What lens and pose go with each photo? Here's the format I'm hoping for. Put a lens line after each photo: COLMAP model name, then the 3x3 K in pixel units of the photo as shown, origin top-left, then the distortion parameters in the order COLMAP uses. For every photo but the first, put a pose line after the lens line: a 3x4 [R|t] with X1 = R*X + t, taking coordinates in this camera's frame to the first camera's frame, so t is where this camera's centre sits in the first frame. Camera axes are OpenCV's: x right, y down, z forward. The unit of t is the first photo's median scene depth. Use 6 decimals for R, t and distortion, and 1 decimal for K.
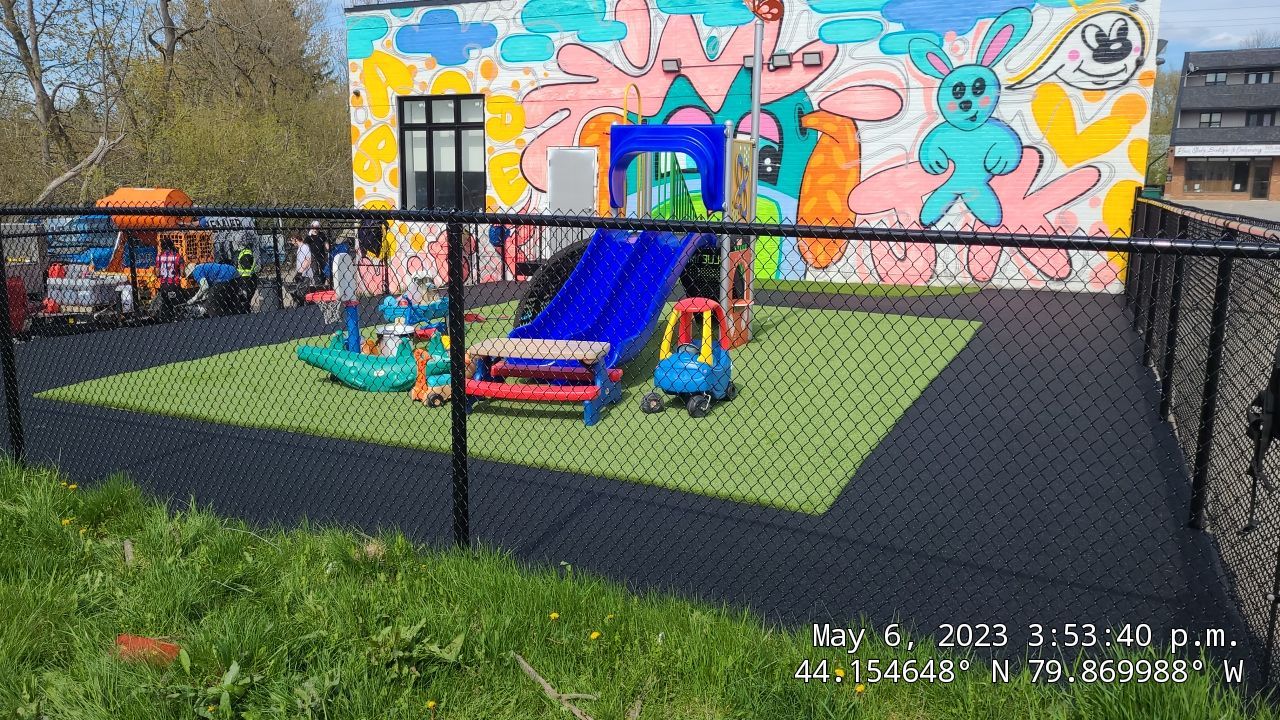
lens RADIAL K [[986.4, 0, 615.9], [0, 986.4, 359.9], [0, 0, 1]] dist [0.041703, -0.034285]
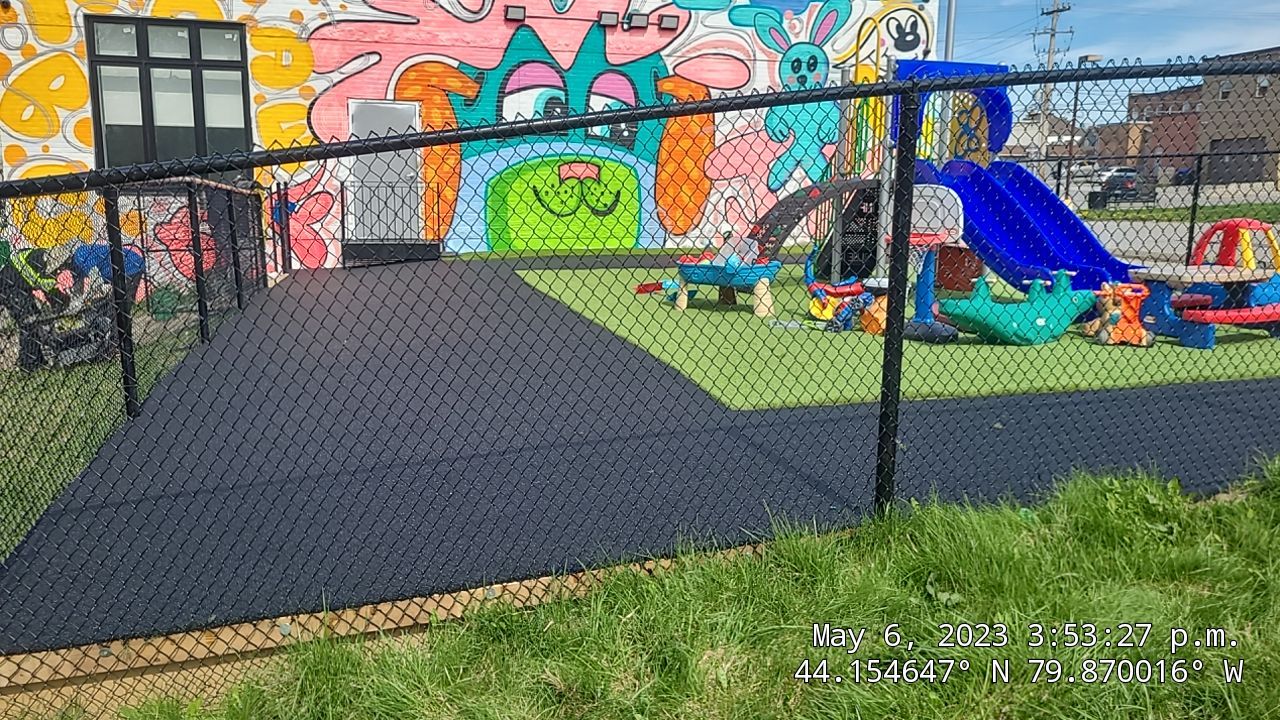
lens RADIAL K [[986.4, 0, 635.7], [0, 986.4, 361.1], [0, 0, 1]] dist [0.041703, -0.034285]
pose [[0.752466, -0.100098, 0.650980, -0.486142], [0.121728, 0.992492, 0.011905, 0.015849], [-0.647284, 0.070285, 0.759002, 0.282962]]
